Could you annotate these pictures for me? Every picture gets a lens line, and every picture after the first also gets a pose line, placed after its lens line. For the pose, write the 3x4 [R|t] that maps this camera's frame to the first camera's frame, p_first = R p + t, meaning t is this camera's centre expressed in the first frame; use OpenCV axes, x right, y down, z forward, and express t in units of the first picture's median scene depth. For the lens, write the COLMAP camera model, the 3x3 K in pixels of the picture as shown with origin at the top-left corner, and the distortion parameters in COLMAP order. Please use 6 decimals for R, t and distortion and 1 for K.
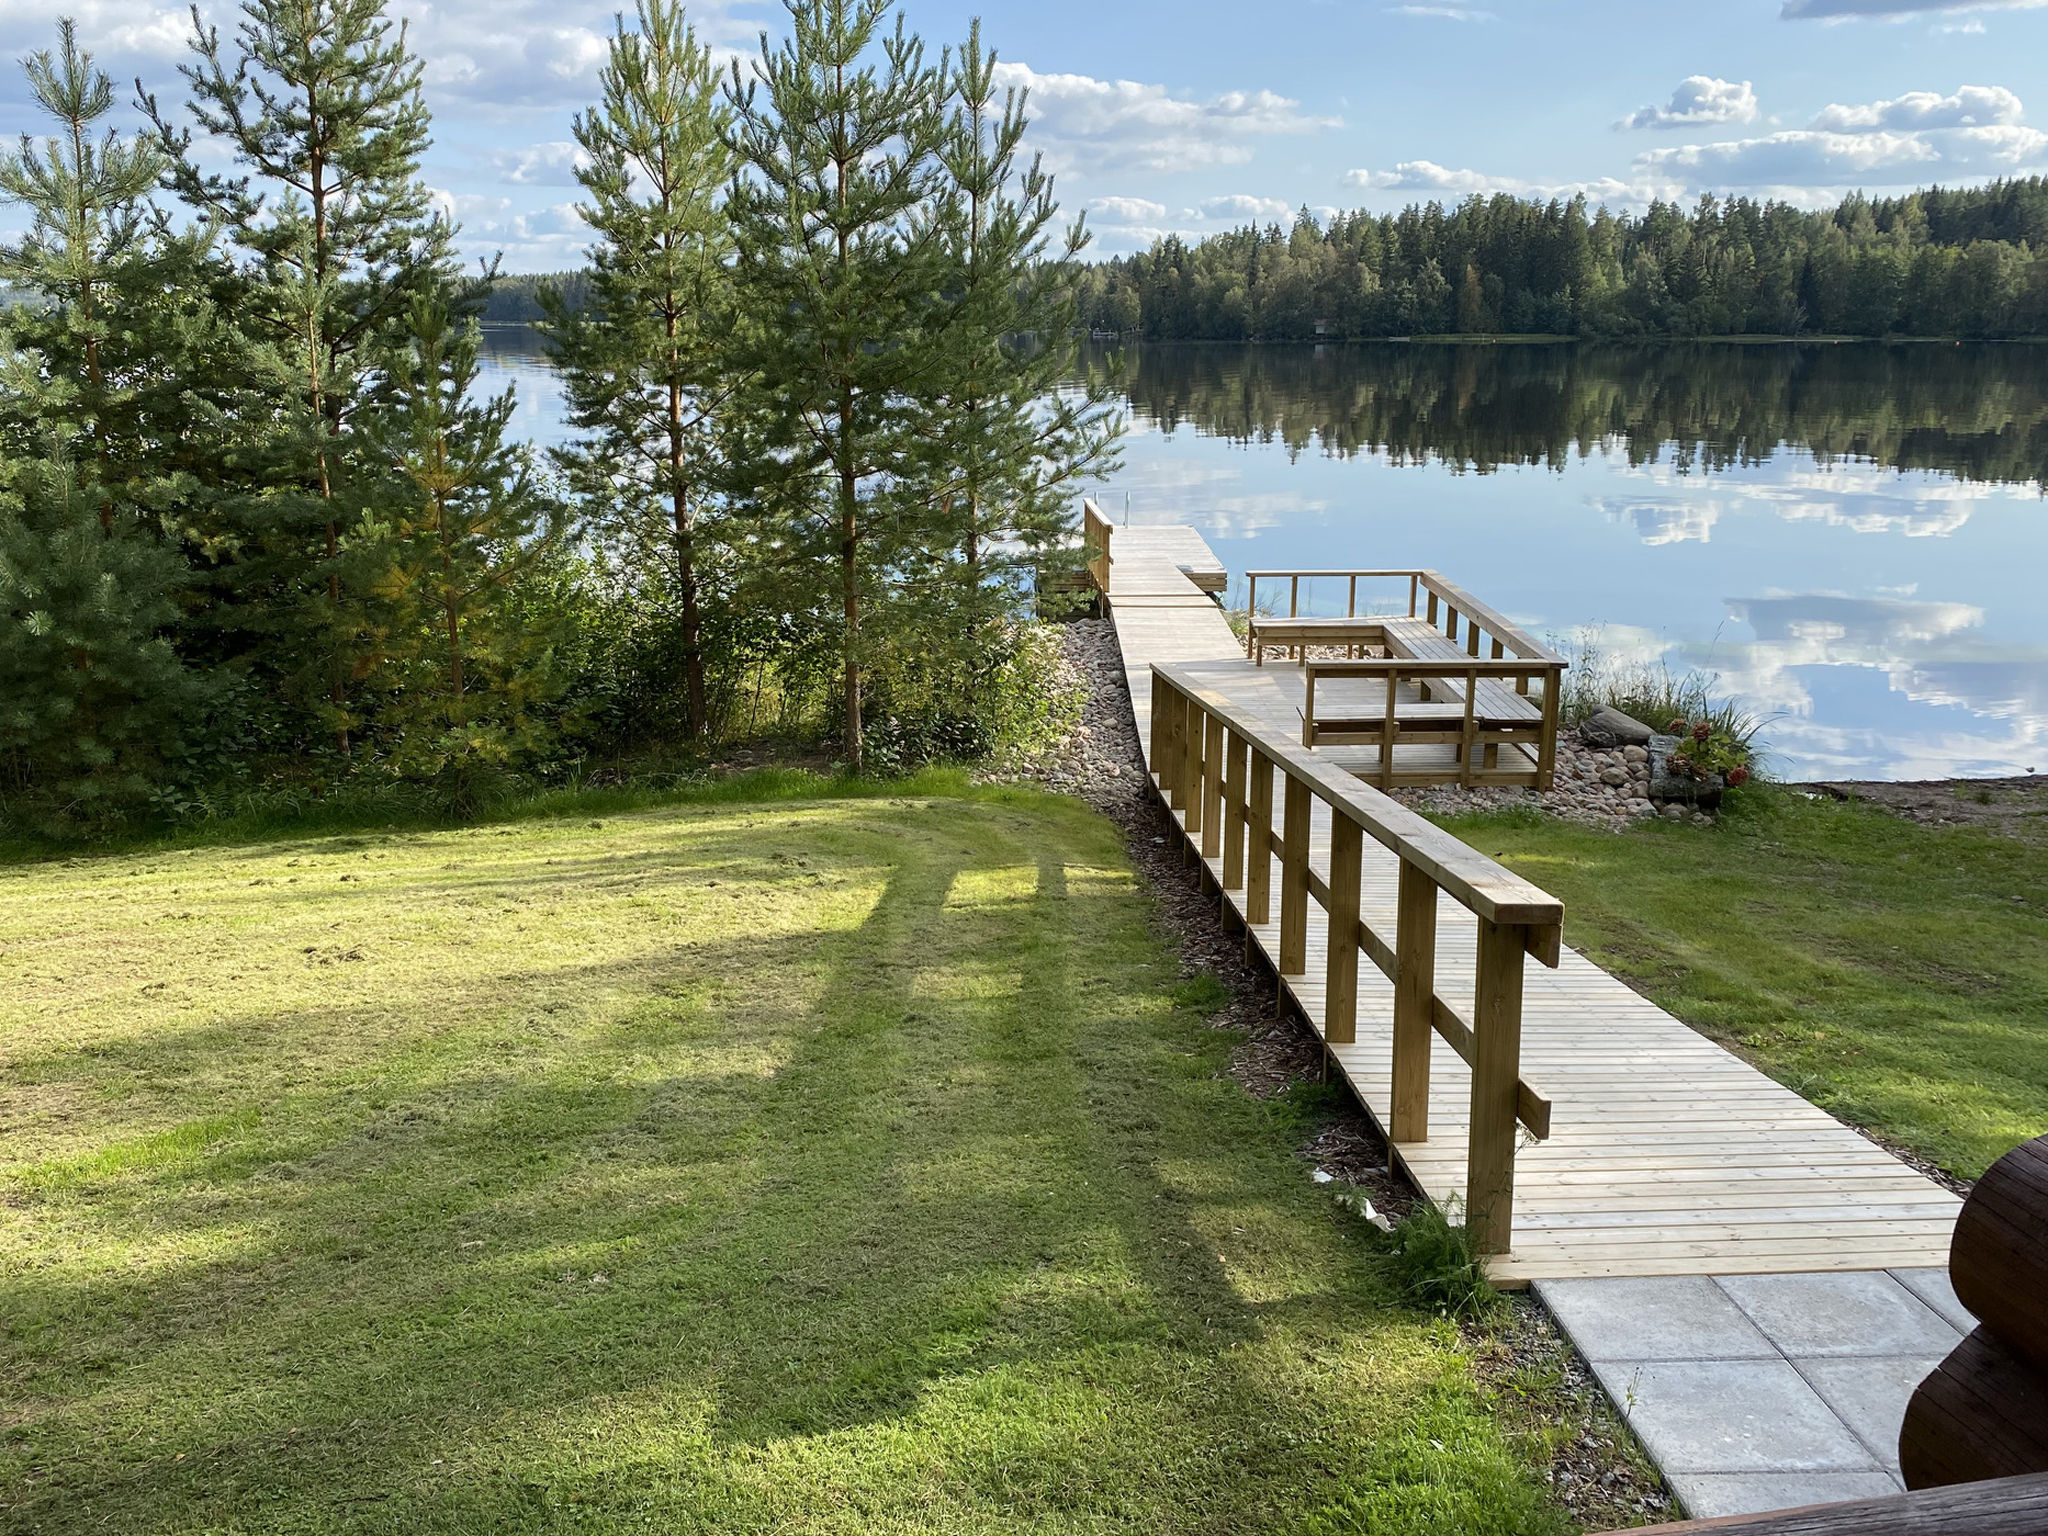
lens RADIAL K [[1800.3, 0, 1025.6], [0, 1800.3, 737.6], [0, 0, 1]] dist [0.071097, -0.135277]
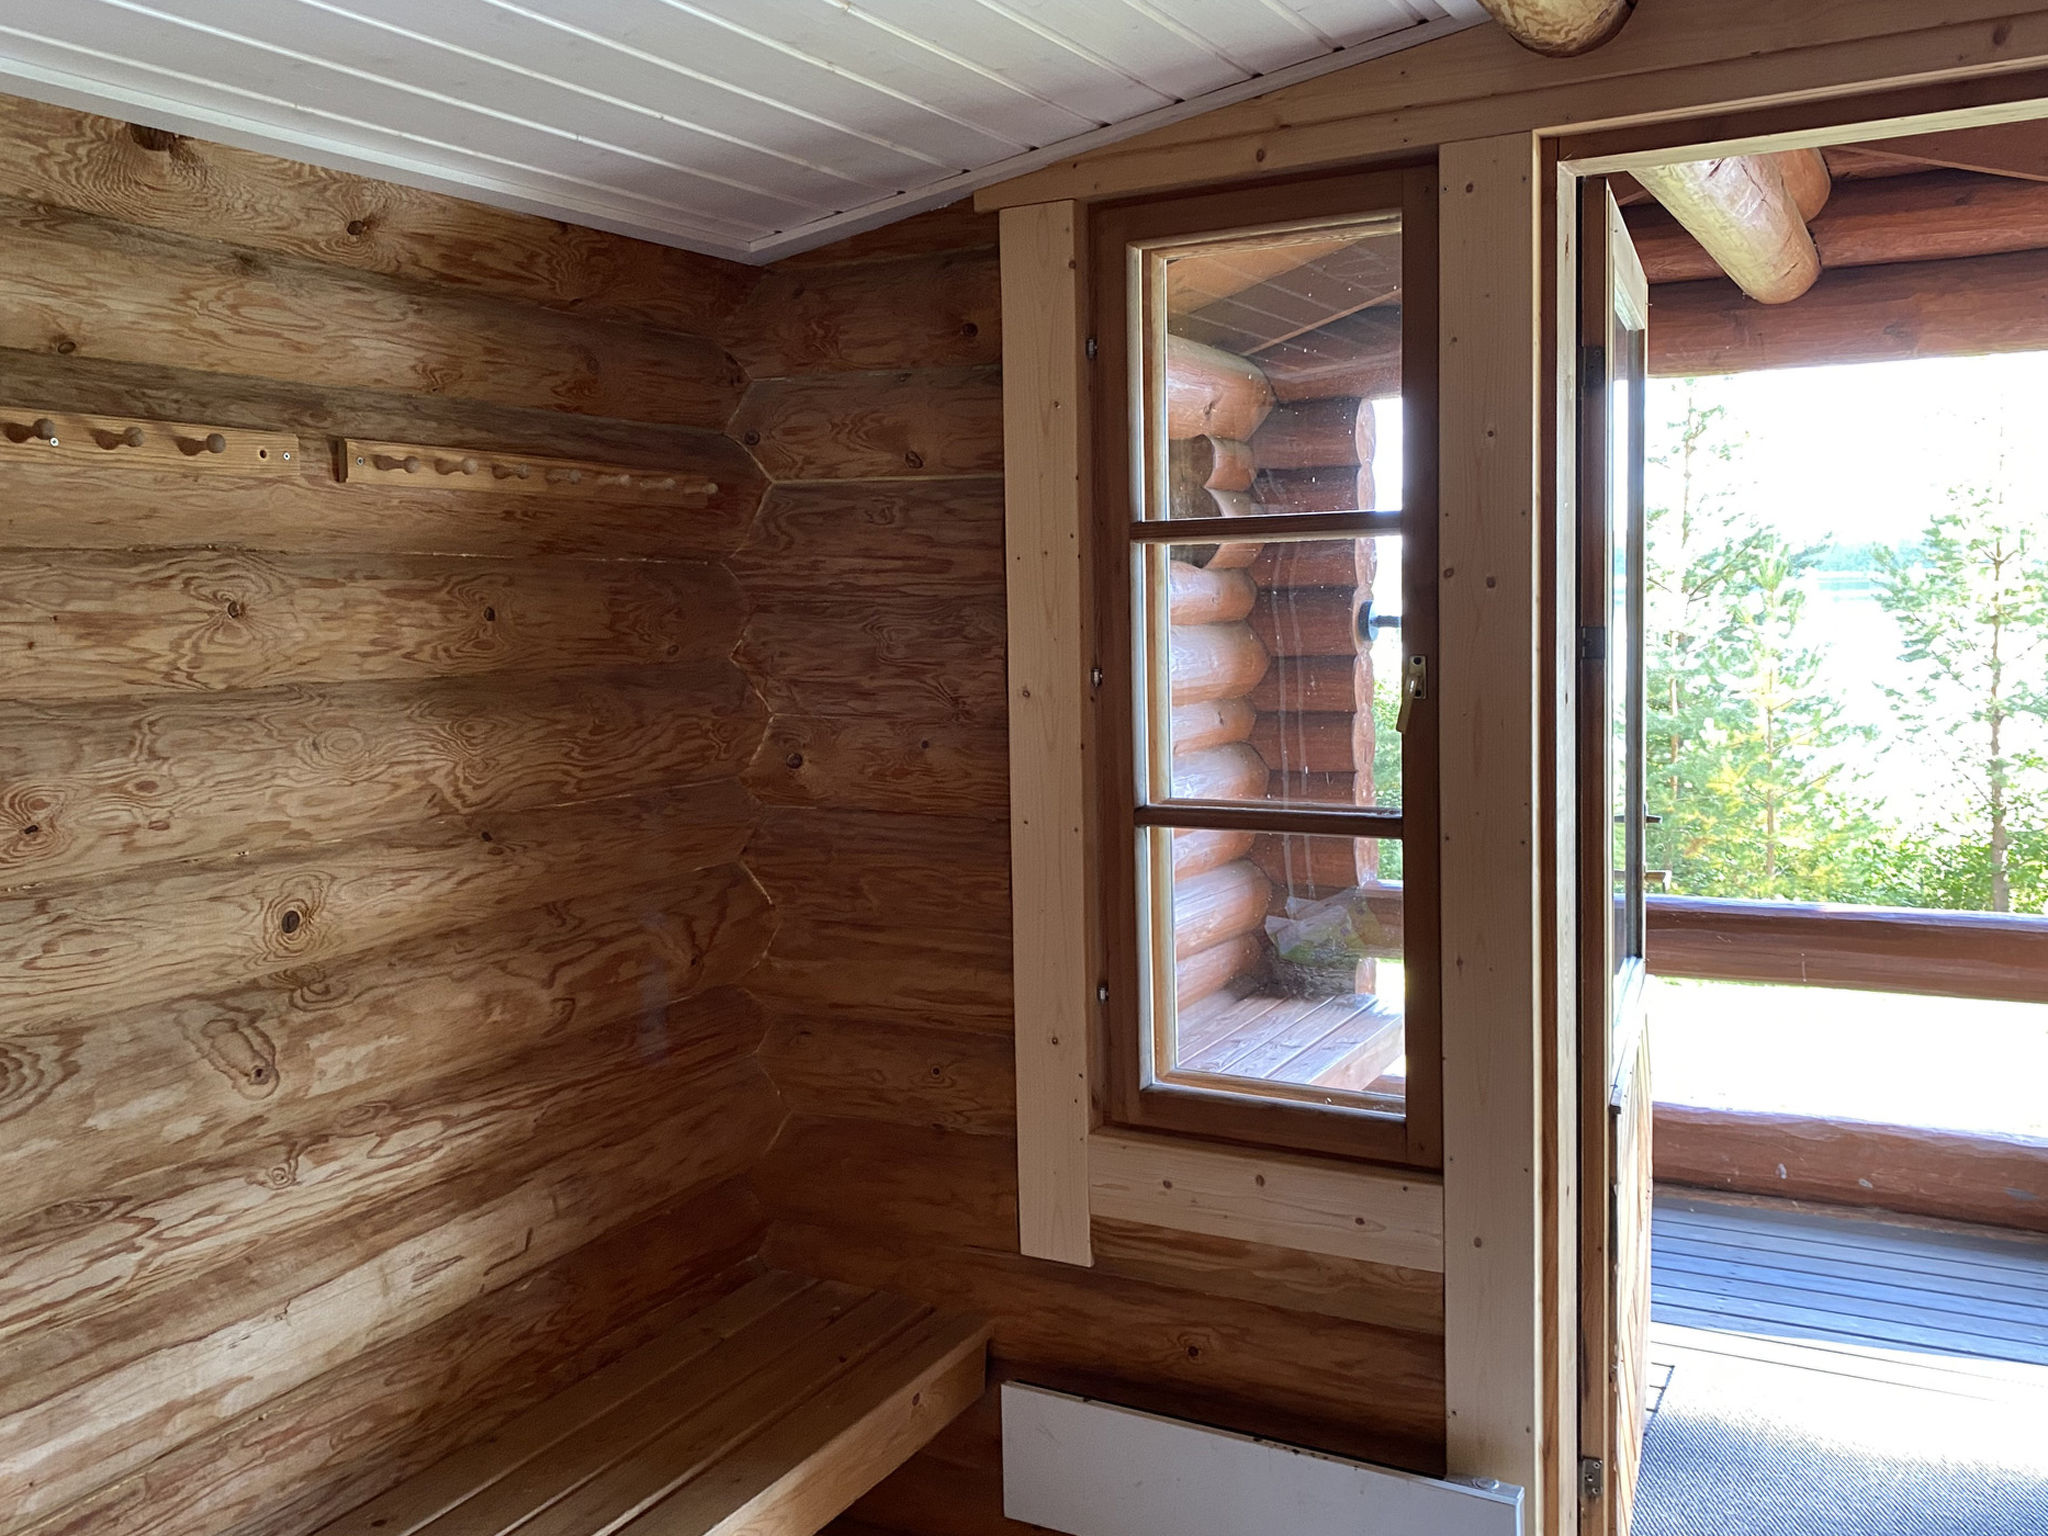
lens RADIAL K [[1800.3, 0, 1025.6], [0, 1800.3, 737.6], [0, 0, 1]] dist [0.071097, -0.135277]
pose [[0.767044, 0.034029, -0.640692, 0.060879], [-0.121513, 0.988224, -0.092989, 0.045732], [0.629983, 0.149179, 0.762146, -0.194960]]
